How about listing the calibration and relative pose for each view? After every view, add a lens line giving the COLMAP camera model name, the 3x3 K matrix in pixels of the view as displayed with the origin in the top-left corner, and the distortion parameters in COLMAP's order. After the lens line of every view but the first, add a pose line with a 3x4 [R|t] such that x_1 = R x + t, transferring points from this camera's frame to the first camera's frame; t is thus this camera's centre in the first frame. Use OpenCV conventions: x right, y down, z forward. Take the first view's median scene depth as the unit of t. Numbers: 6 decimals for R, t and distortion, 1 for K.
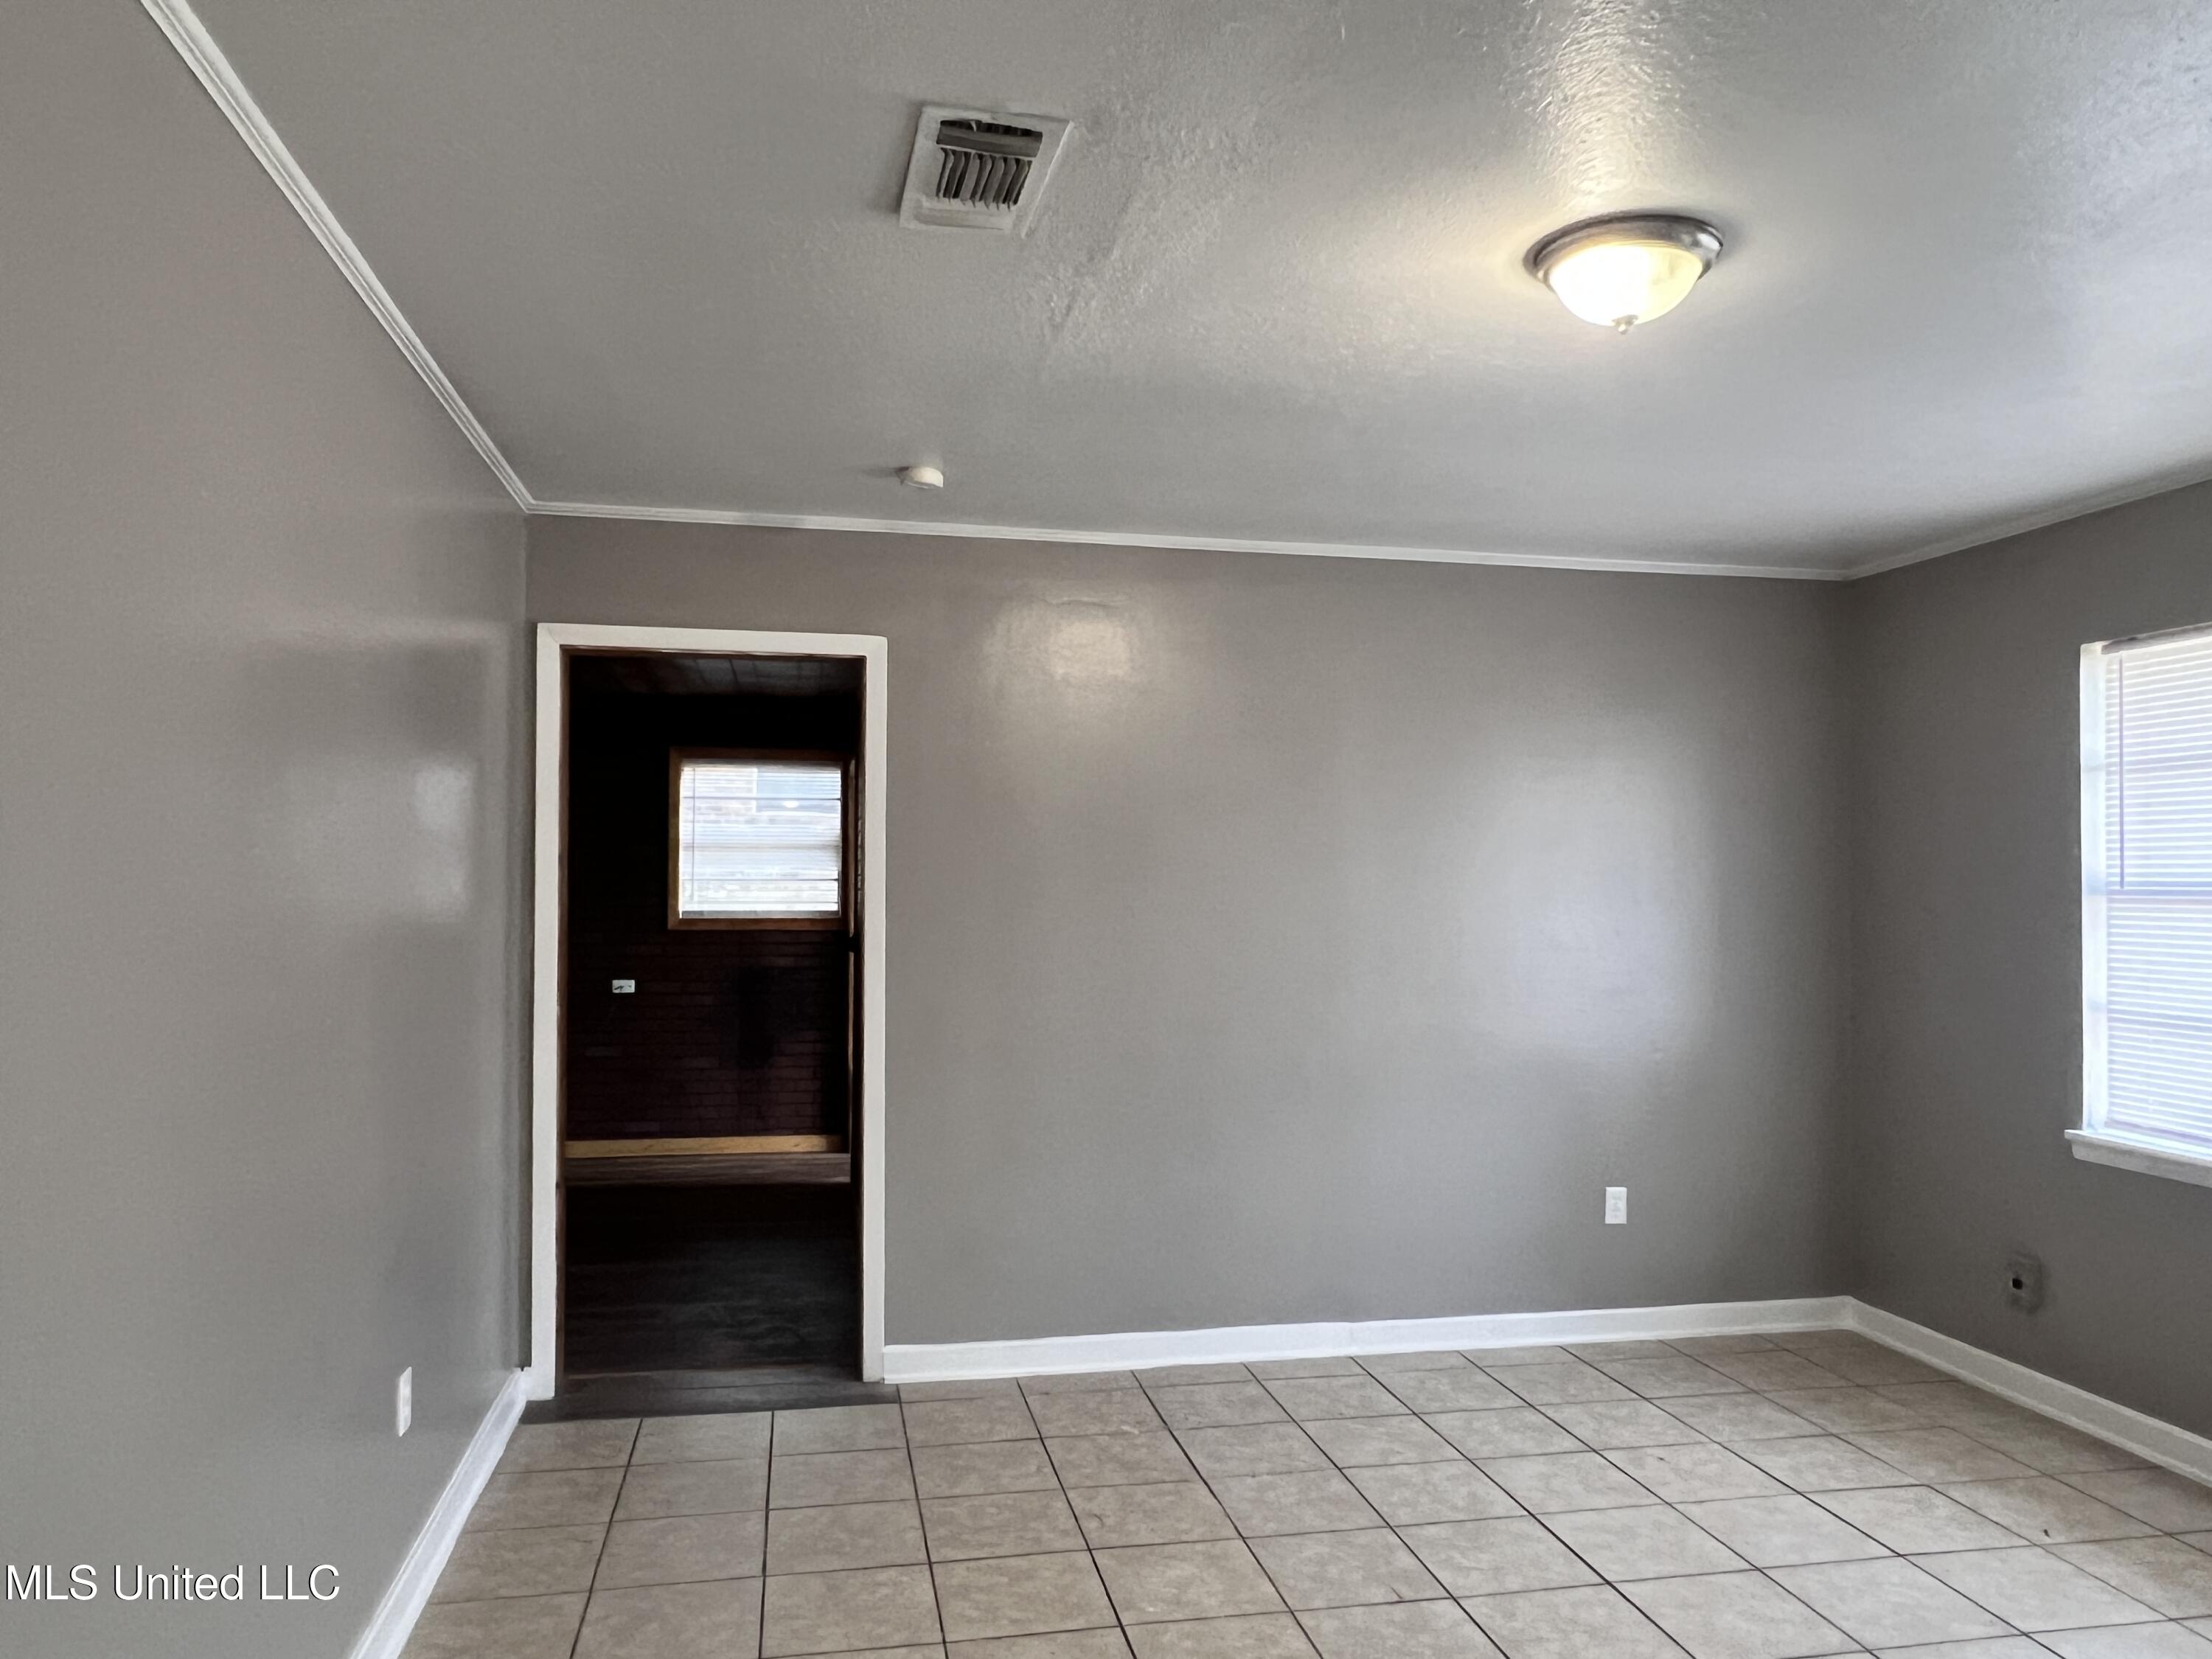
lens RADIAL K [[1553.5, 0, 1107.5], [0, 1553.5, 852.3], [0, 0, 1]] dist [-0.000114, -0.003647]
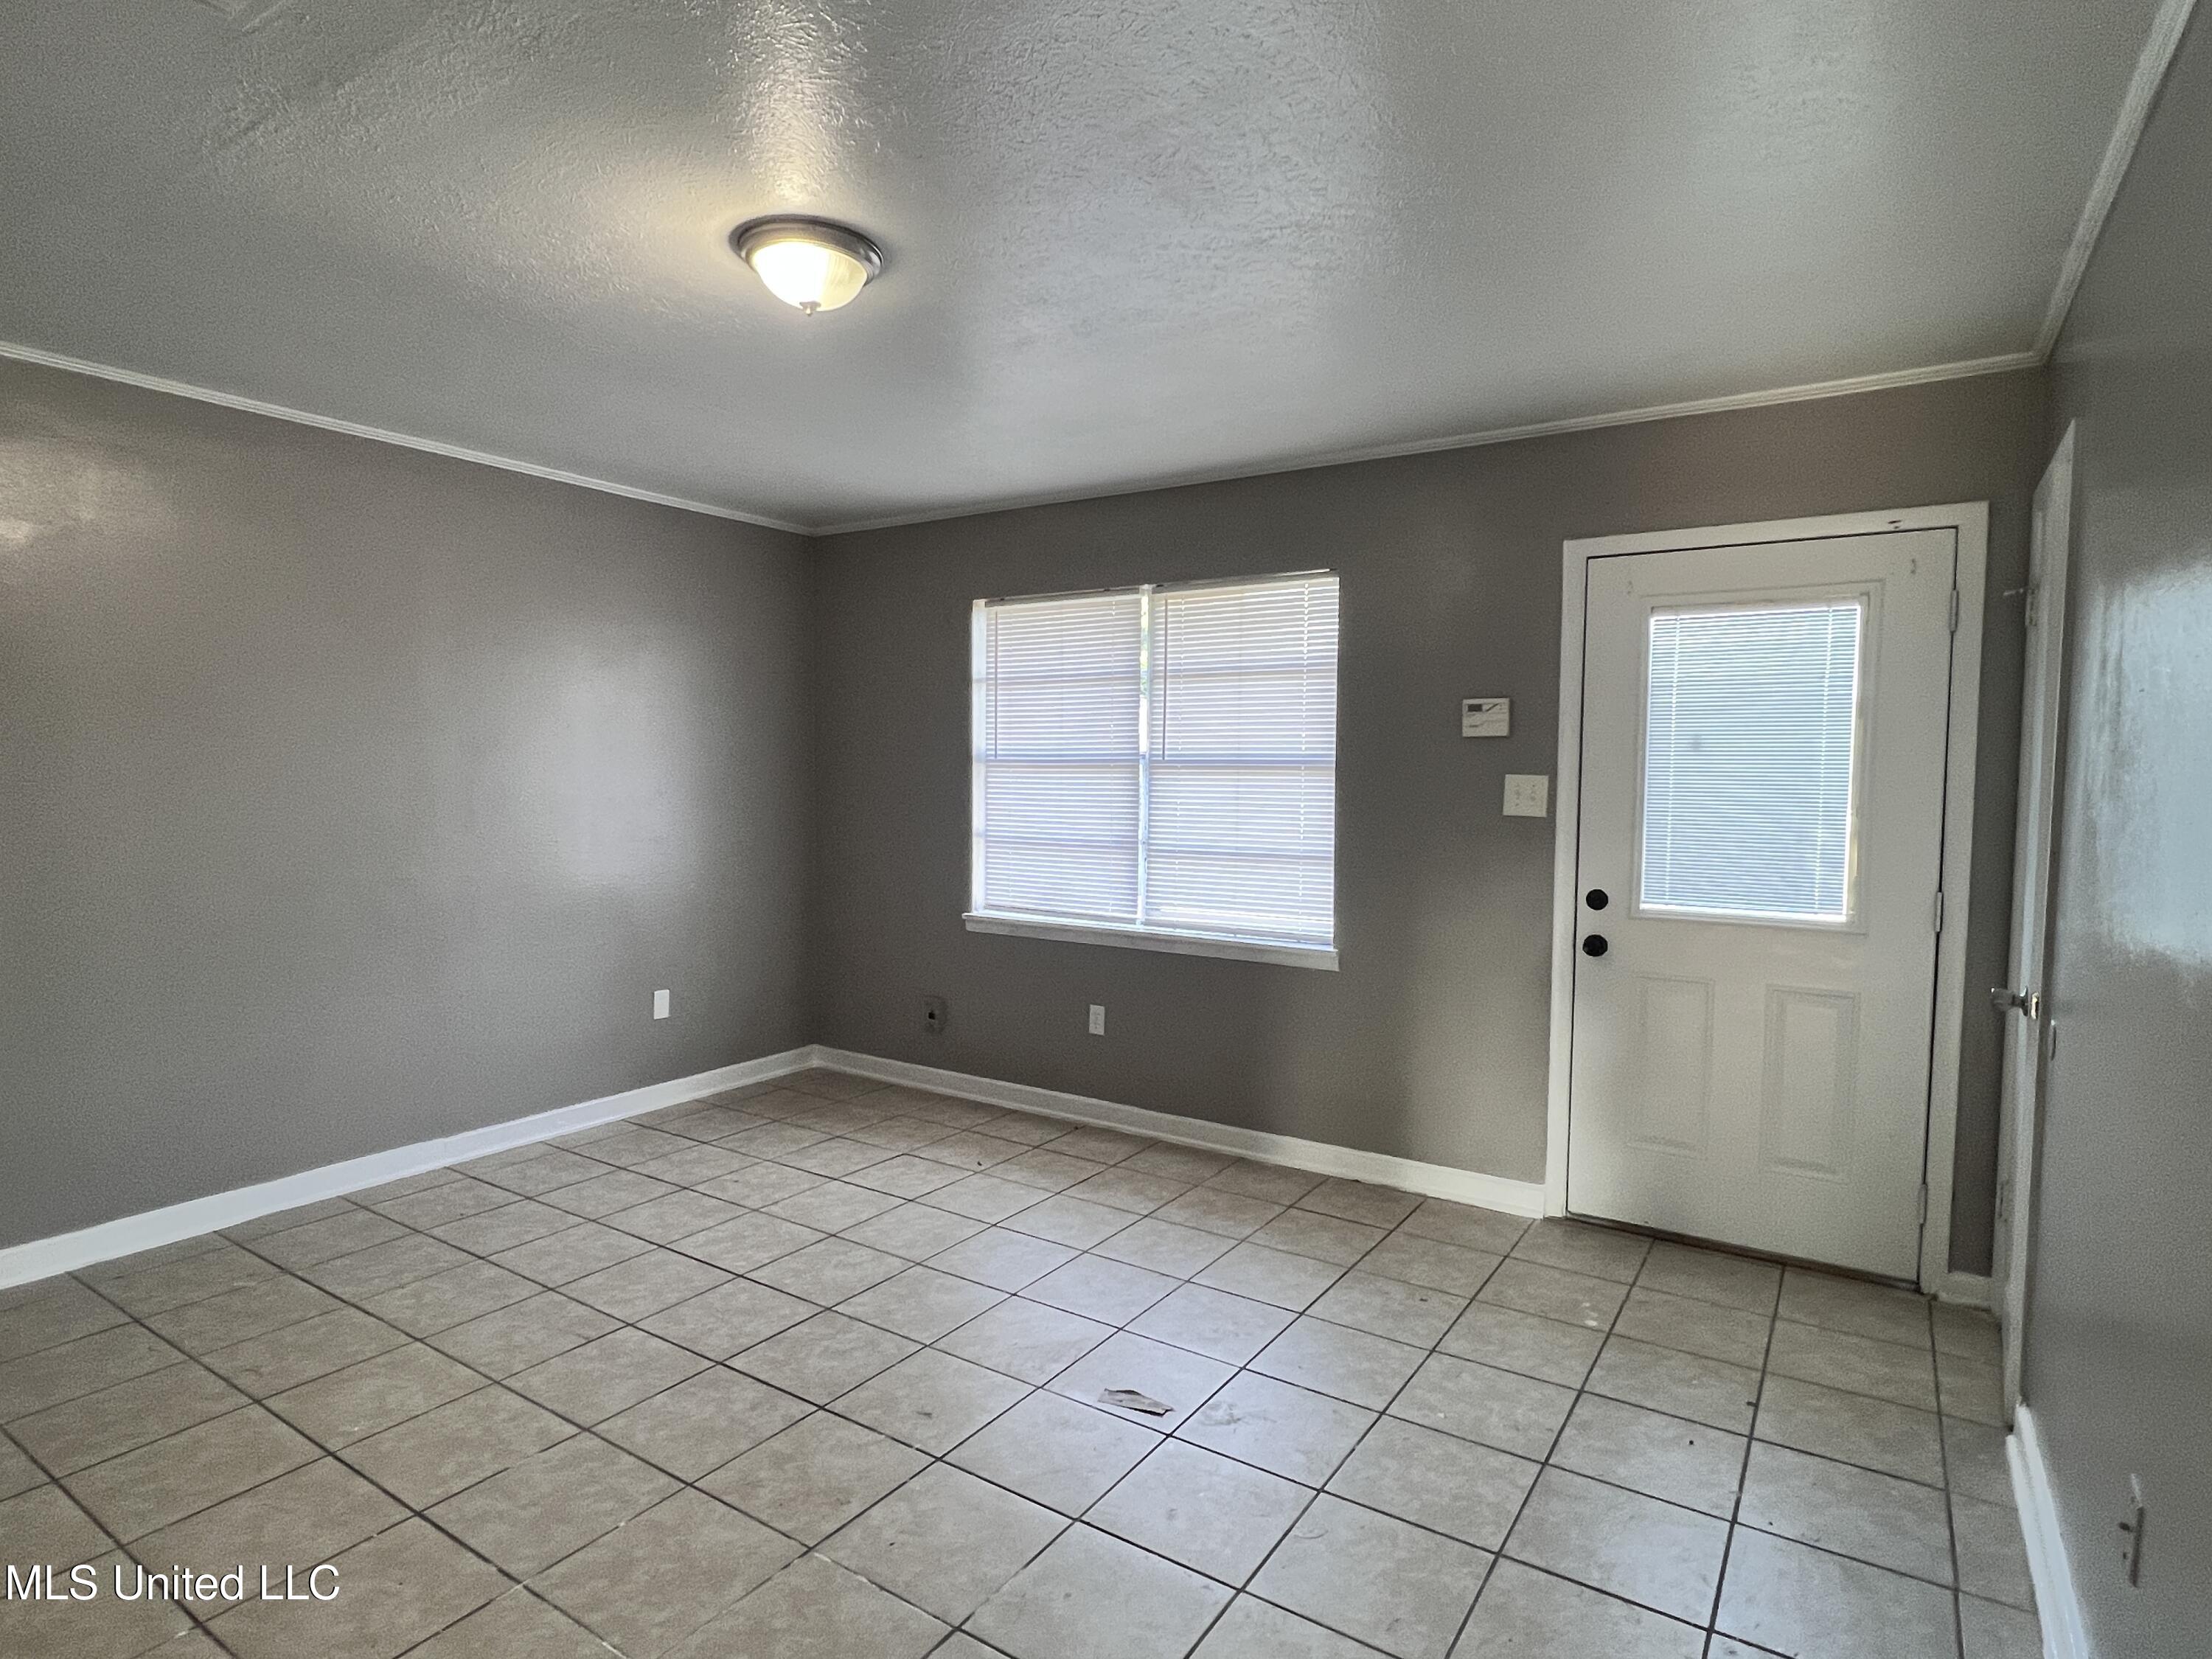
lens RADIAL K [[1186.9, 0, 1106.9], [0, 1186.9, 840.0], [0, 0, 1]] dist [-0.003699, 0.000193]
pose [[0.697896, -0.042930, 0.714911, -0.135696], [-0.017923, 0.996842, 0.077357, 0.010562], [-0.715975, -0.066801, 0.694923, 0.073492]]
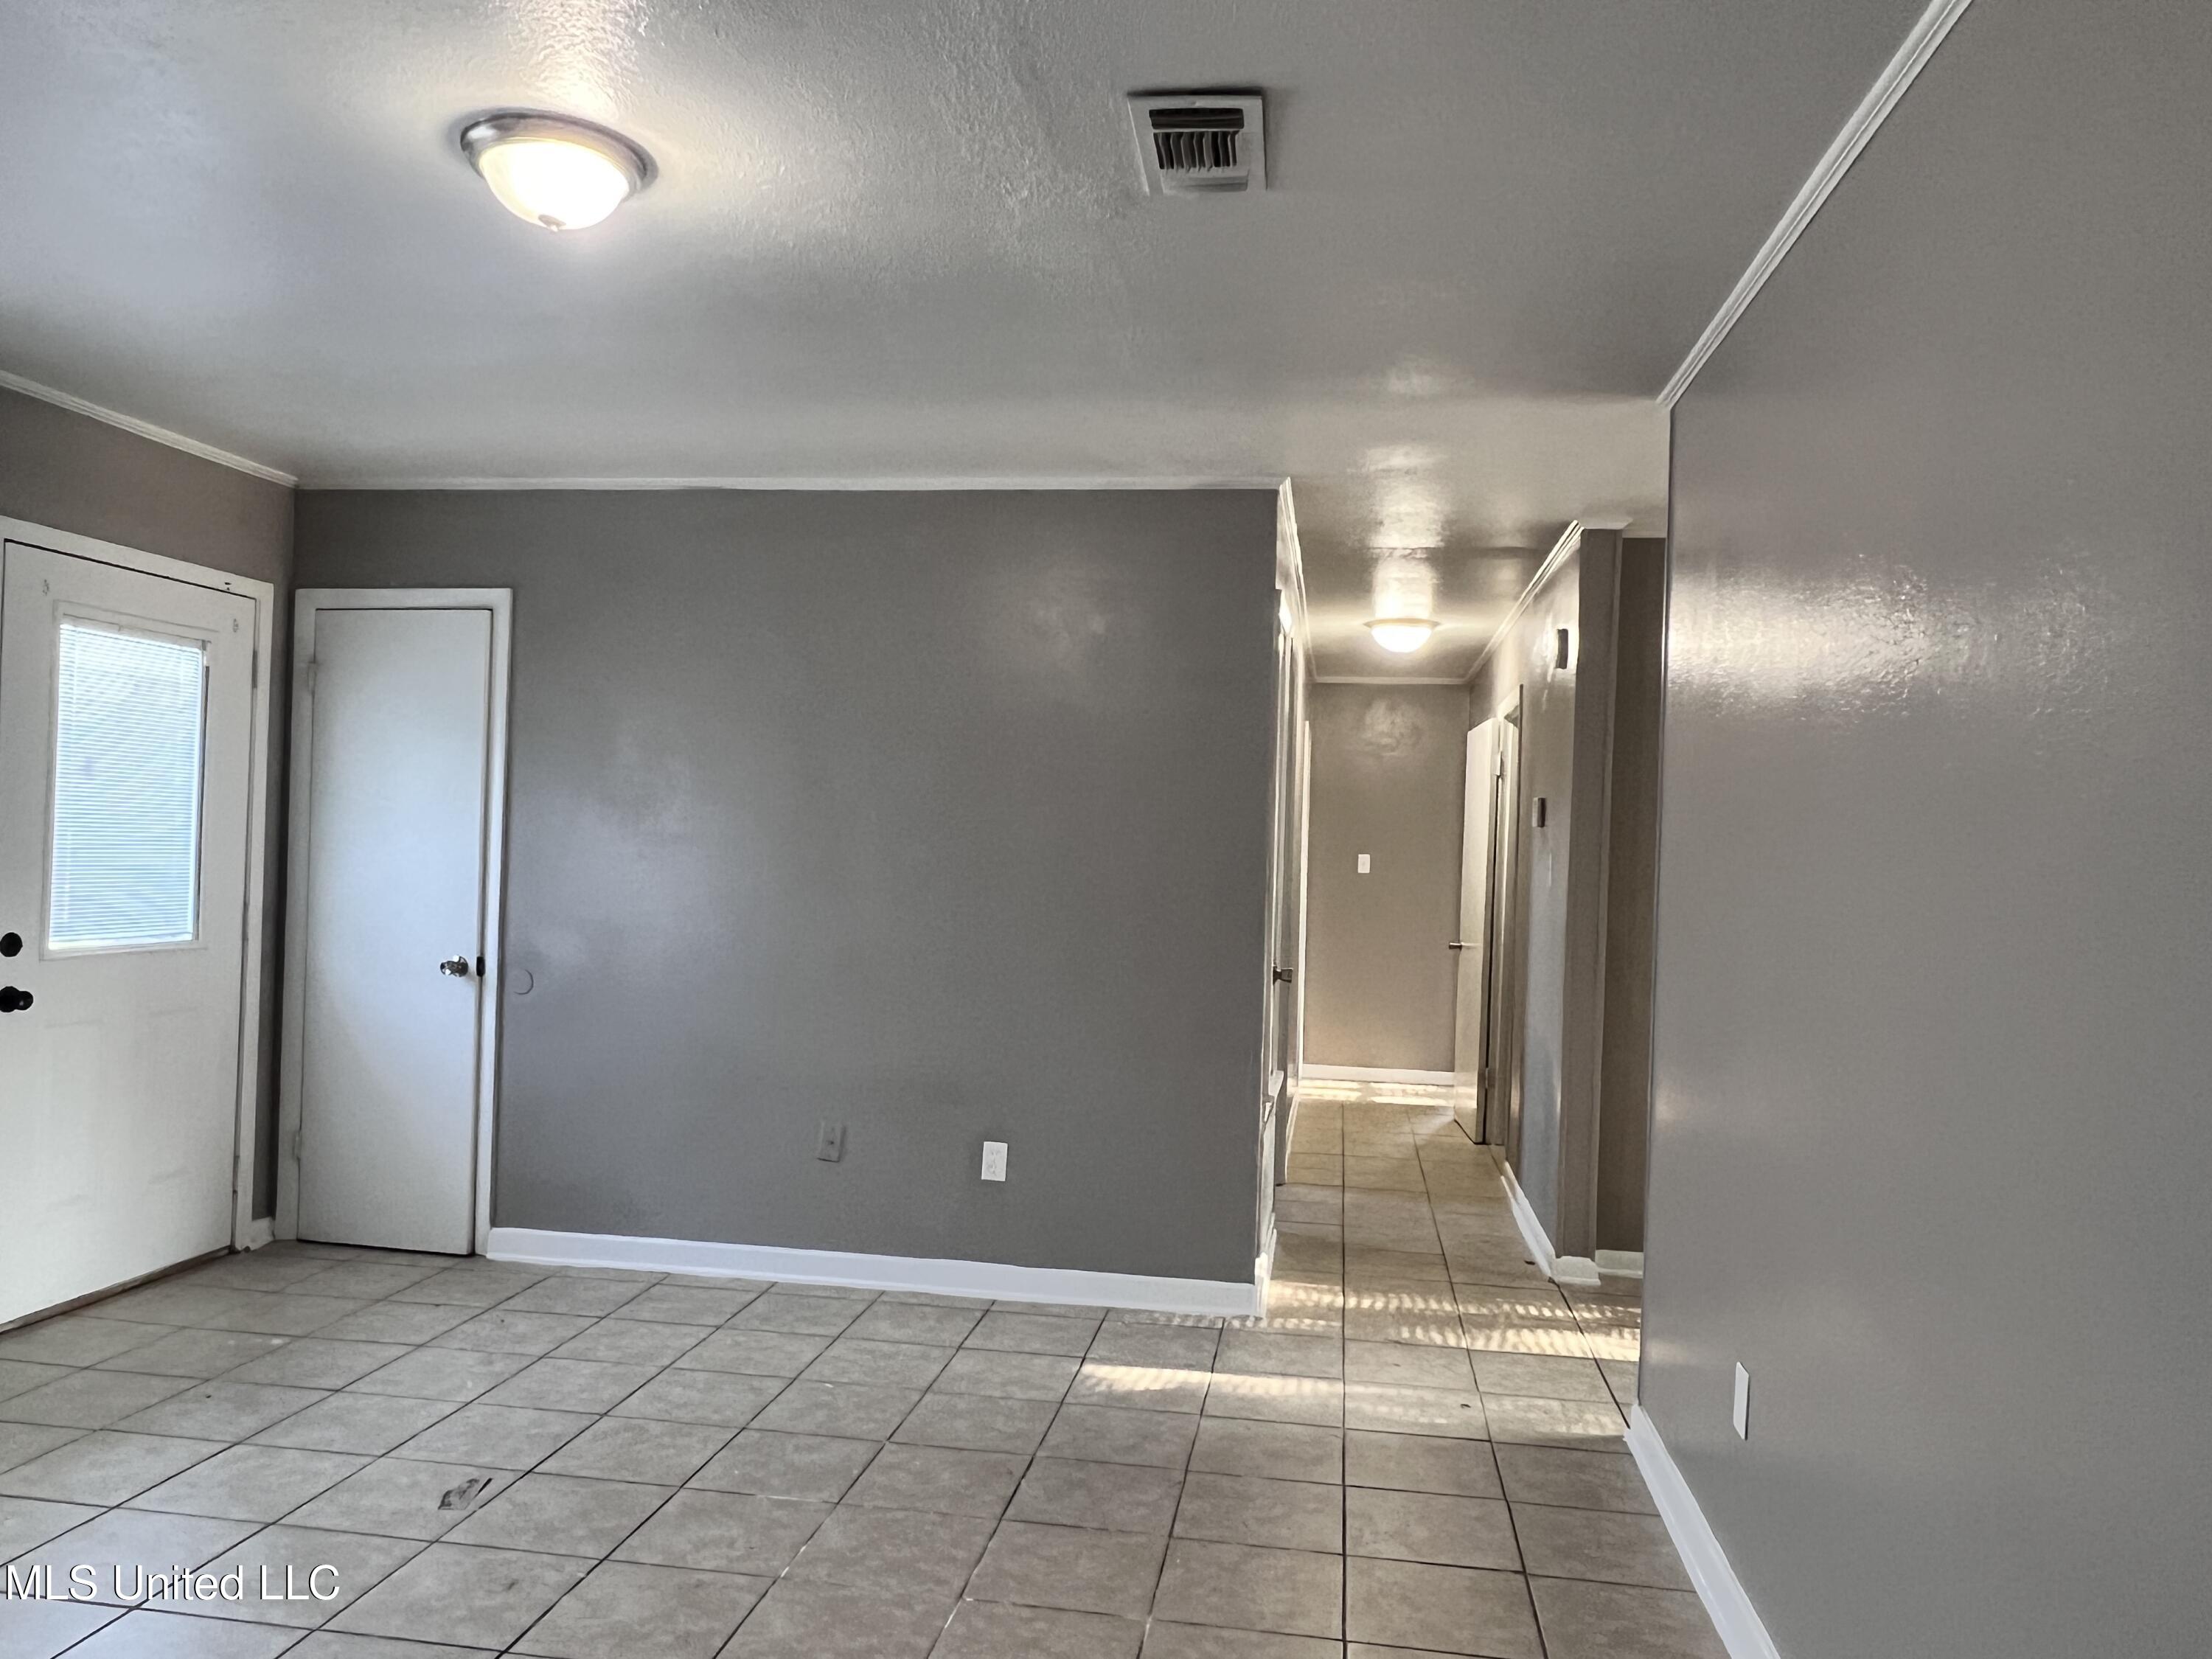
lens RADIAL K [[1553.5, 0, 1107.5], [0, 1553.5, 852.3], [0, 0, 1]] dist [-0.000114, -0.003647]
pose [[-0.939729, -0.035985, 0.340022, -0.234783], [-0.043242, 0.998970, -0.013785, 0.043306], [-0.339175, -0.027658, -0.940317, 1.154687]]
